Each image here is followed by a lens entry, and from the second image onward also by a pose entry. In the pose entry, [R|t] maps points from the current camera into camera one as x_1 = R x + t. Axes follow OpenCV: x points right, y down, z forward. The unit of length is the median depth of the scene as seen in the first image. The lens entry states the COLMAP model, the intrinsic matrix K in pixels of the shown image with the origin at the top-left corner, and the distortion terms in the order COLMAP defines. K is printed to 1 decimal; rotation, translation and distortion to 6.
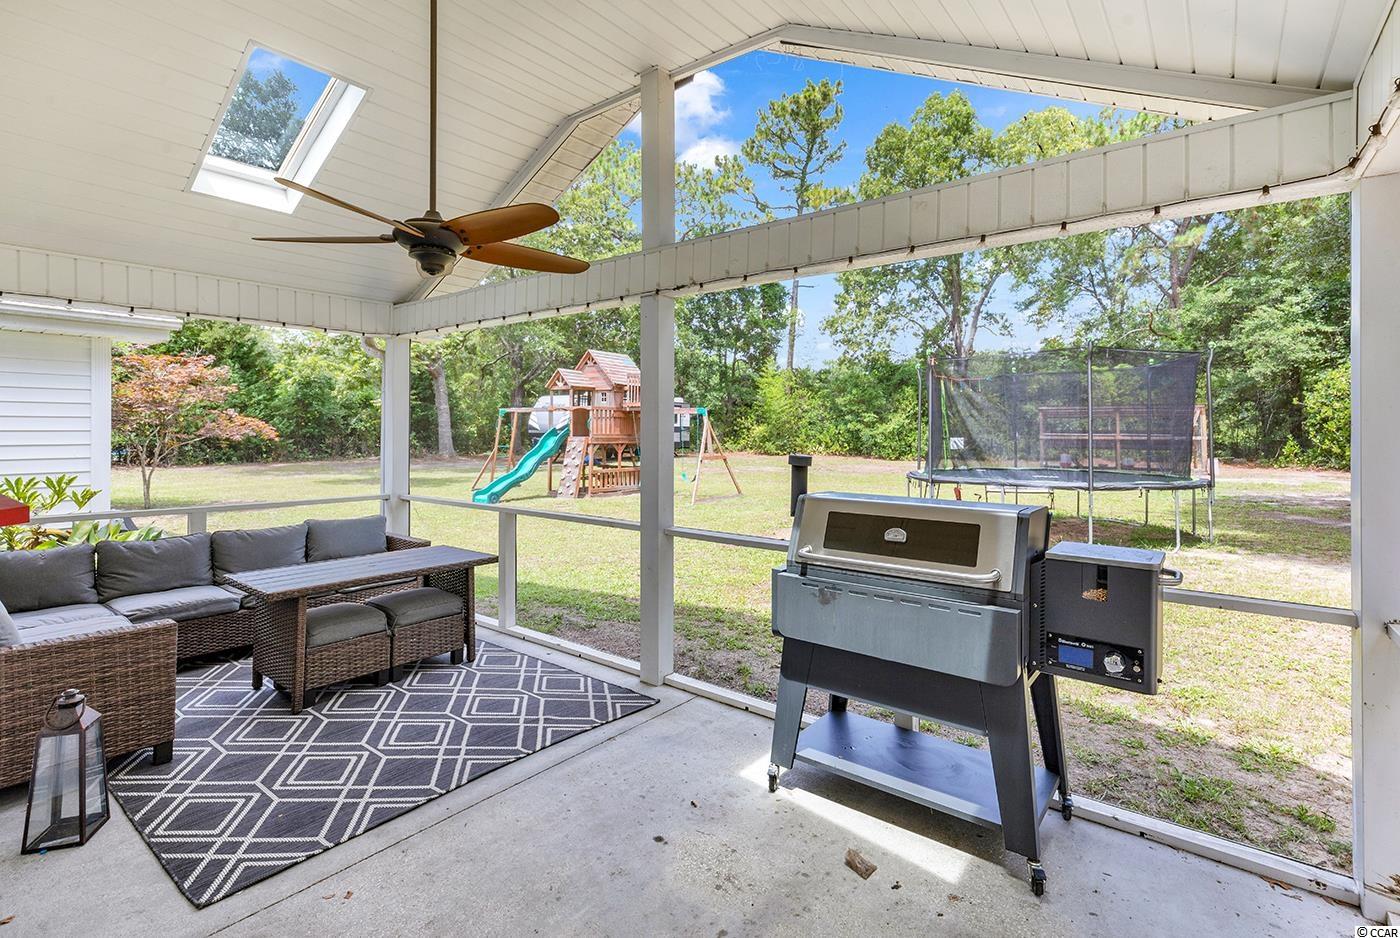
lens RADIAL K [[638.2, 0, 701.7], [0, 638.2, 432.0], [0, 0, 1]] dist [0.014012, -0.003321]
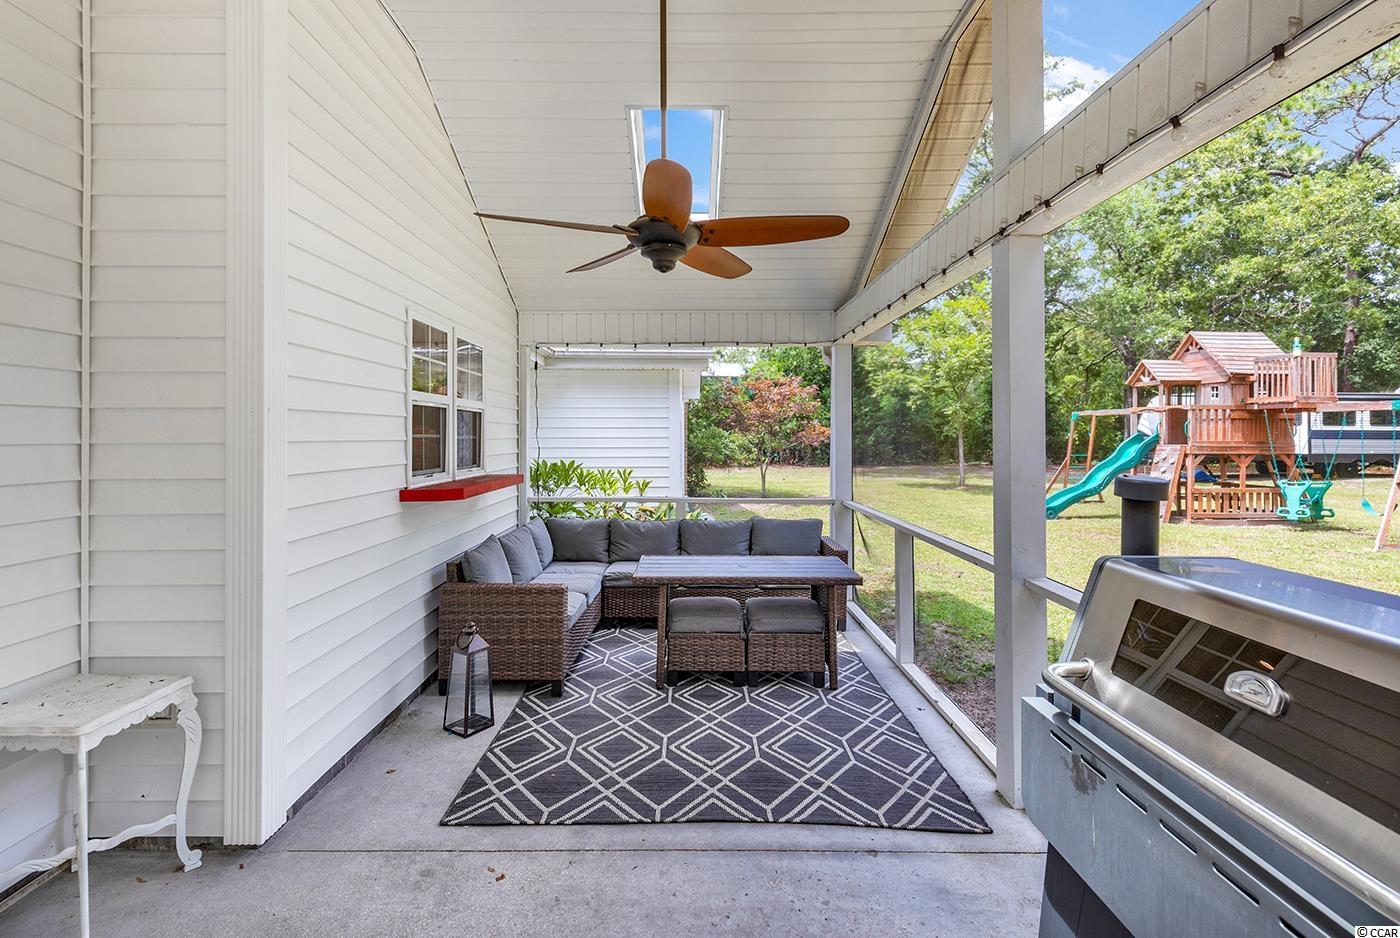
lens RADIAL K [[638.2, 0, 702.8], [0, 638.2, 436.4], [0, 0, 1]] dist [0.014012, -0.003321]
pose [[0.640968, -0.003966, -0.767558, 0.240756], [0.000559, 0.999989, -0.004701, 0.002958], [0.767568, 0.002585, 0.640963, 0.298136]]
